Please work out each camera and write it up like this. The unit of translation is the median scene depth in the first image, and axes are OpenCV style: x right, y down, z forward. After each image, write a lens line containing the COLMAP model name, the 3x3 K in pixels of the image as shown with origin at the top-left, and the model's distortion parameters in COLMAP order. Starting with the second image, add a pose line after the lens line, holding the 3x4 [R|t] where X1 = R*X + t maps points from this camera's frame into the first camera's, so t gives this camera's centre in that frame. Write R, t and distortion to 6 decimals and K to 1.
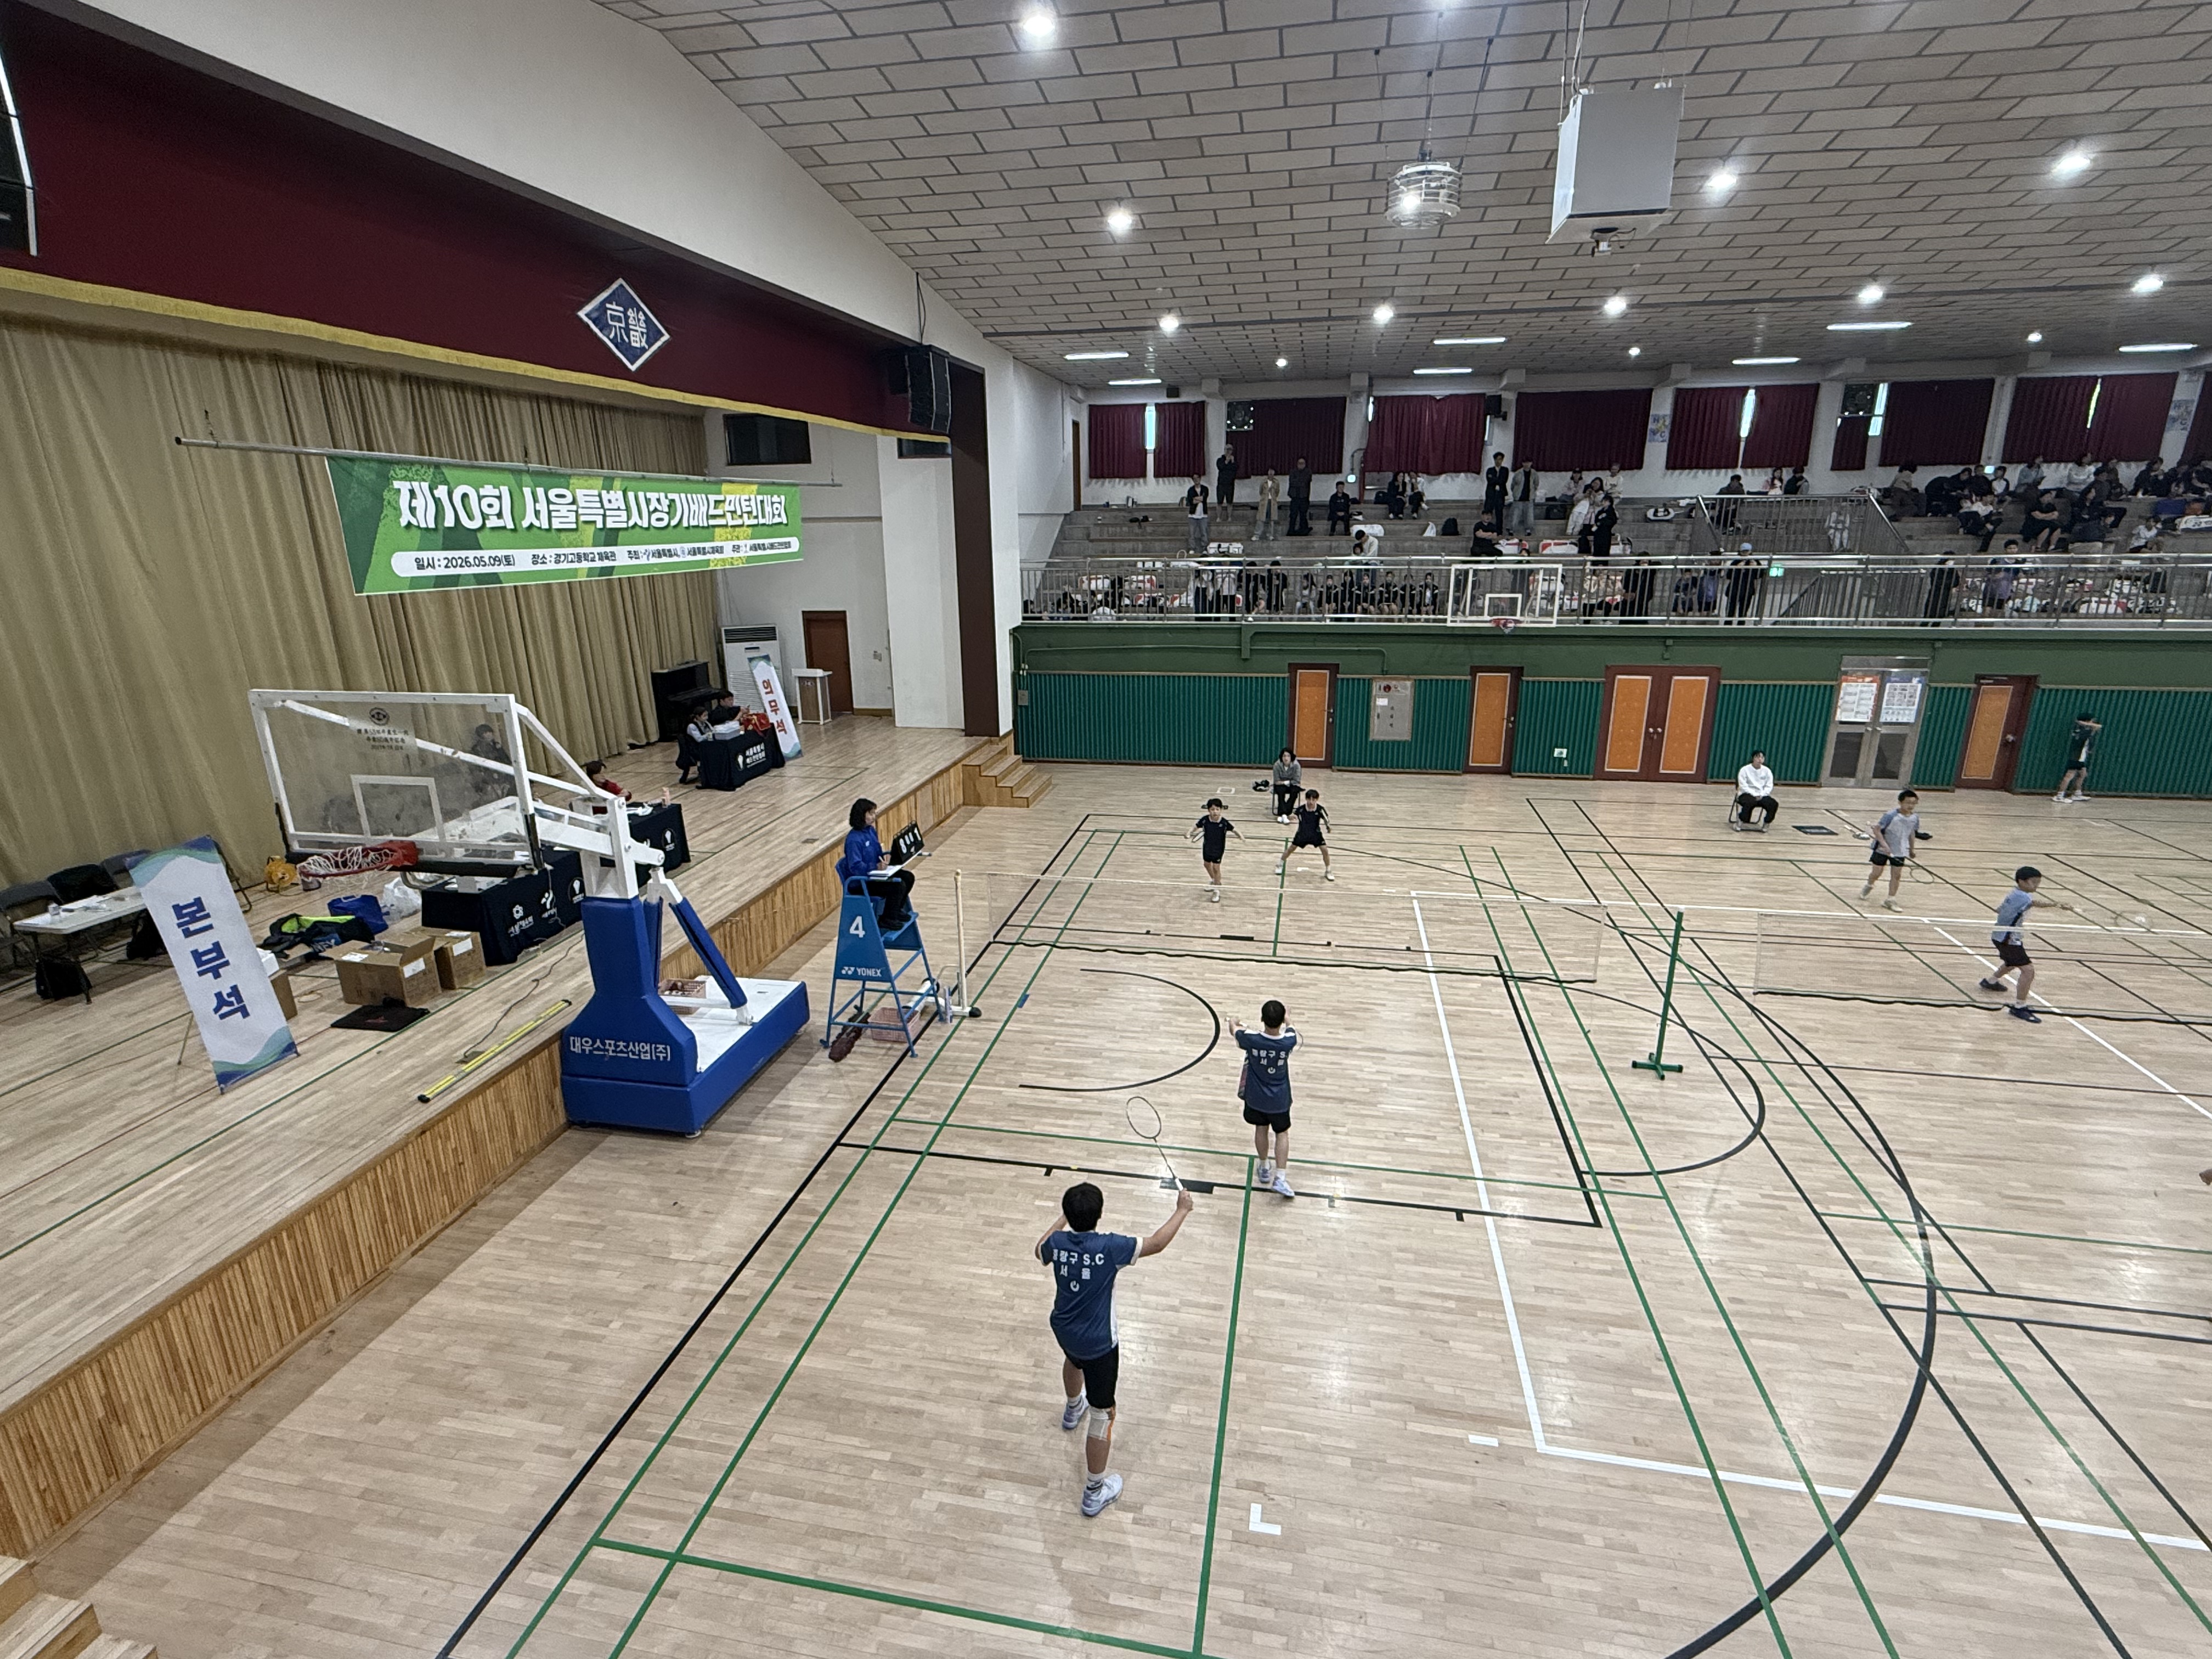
lens RADIAL K [[1068.4, 0, 1104.8], [0, 1068.4, 829.8], [0, 0, 1]] dist [0.002228, 0.000468]
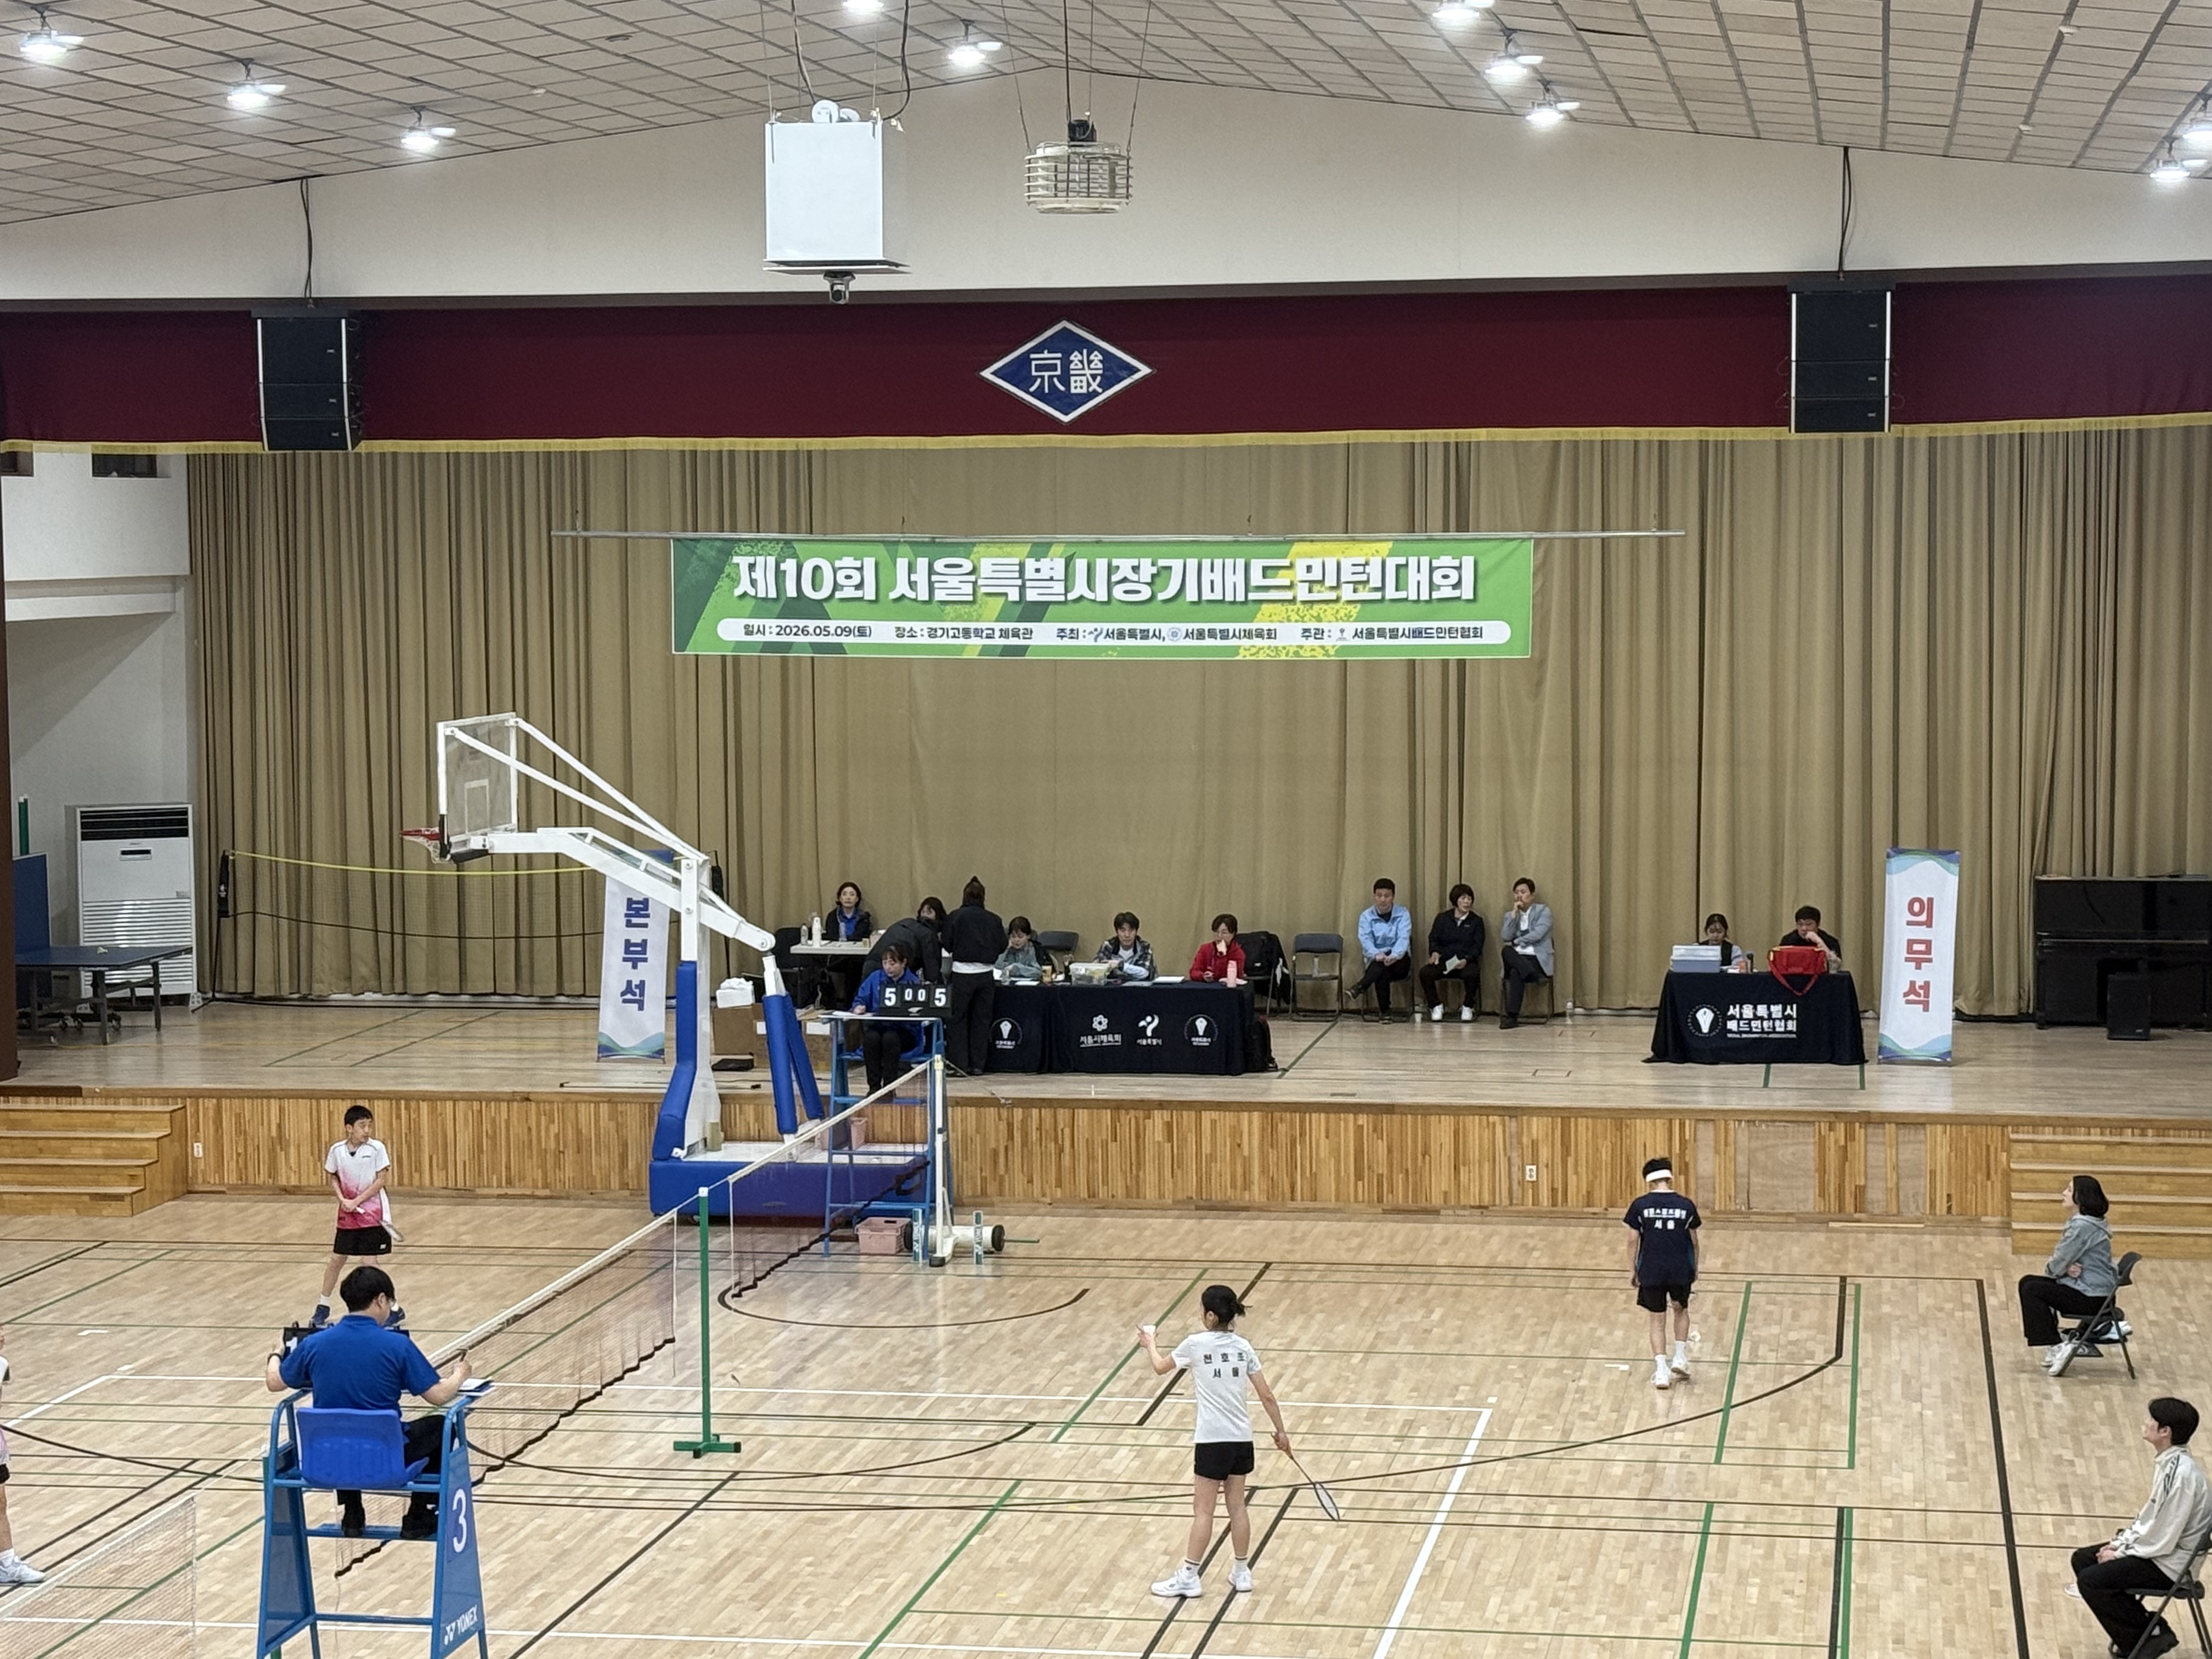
lens RADIAL K [[4402.9, 0, 1107.2], [0, 4402.9, 868.0], [0, 0, 1]] dist [0.168274, 0.095940]
pose [[0.019193, 0.093967, -0.995390, 2.944508], [-0.276999, 0.957102, 0.085012, -0.385266], [0.960679, 0.274090, 0.044398, 0.944287]]
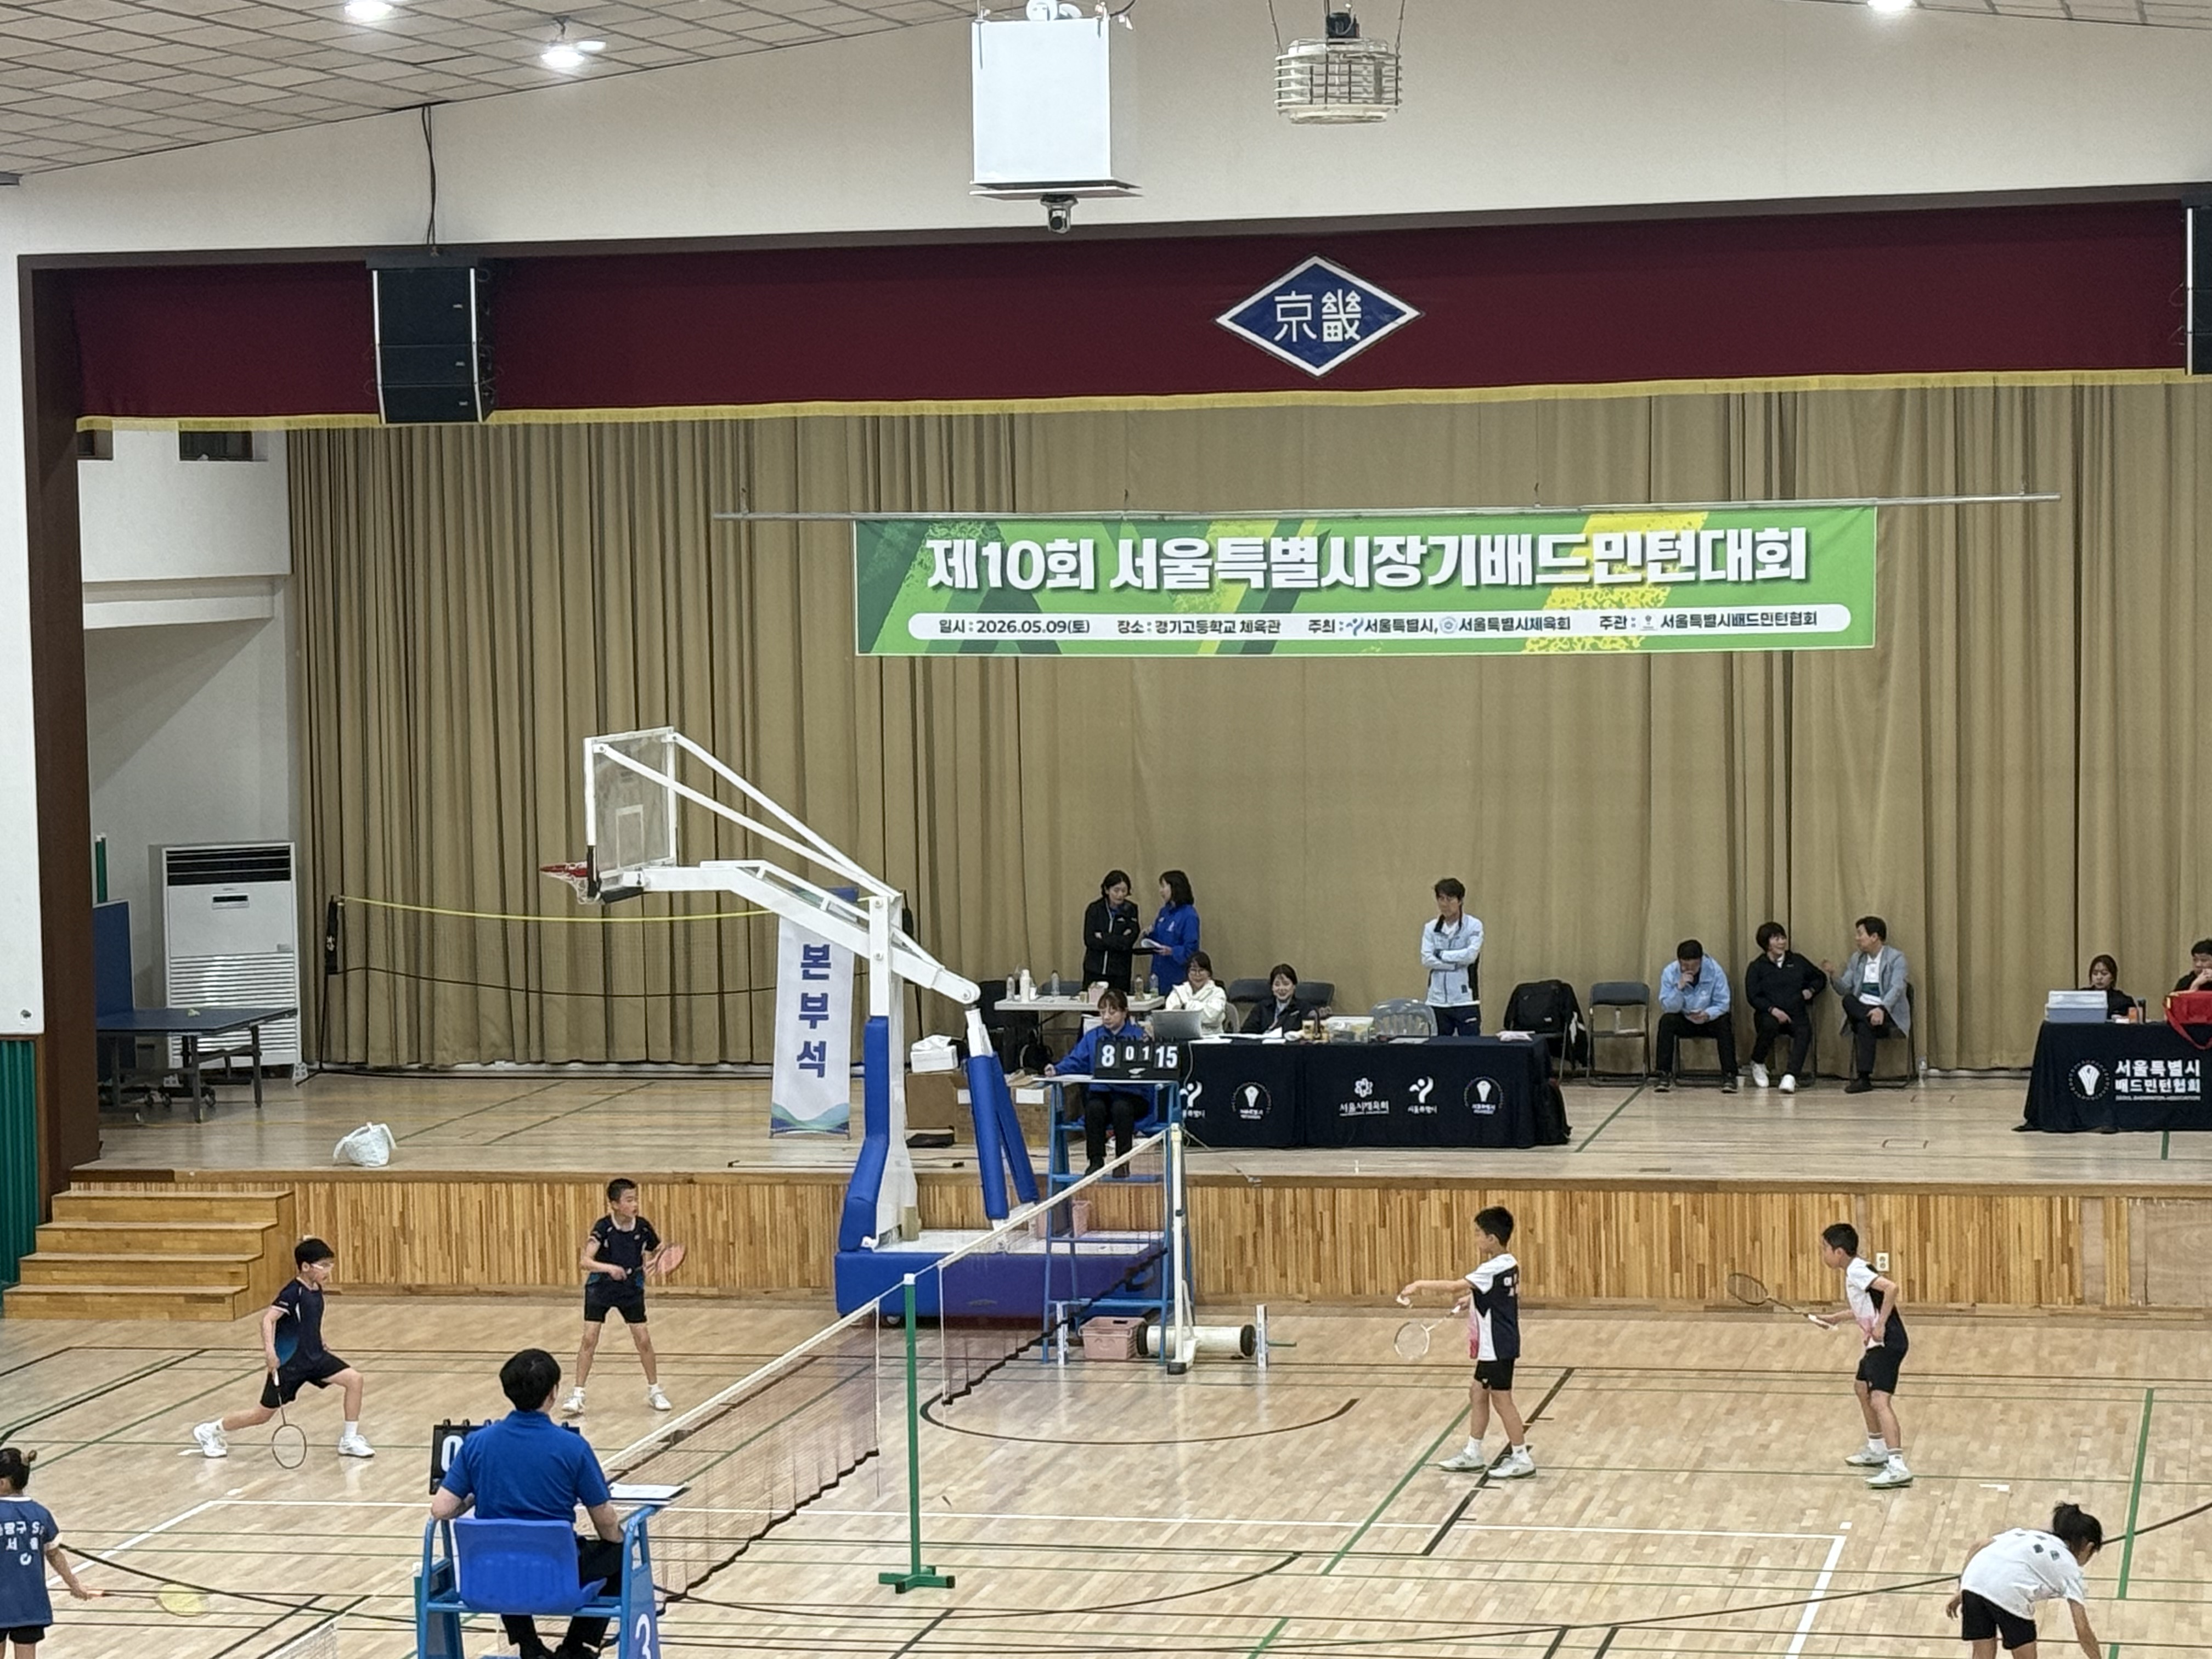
lens RADIAL K [[5230.8, 0, 1114.0], [0, 5230.8, 854.8], [0, 0, 1]] dist [0.155957, 0.249538]
pose [[-0.023961, 0.079792, -0.996524, 2.959181], [-0.264711, 0.960724, 0.083290, -0.366091], [0.964030, 0.265786, -0.001898, 0.931956]]
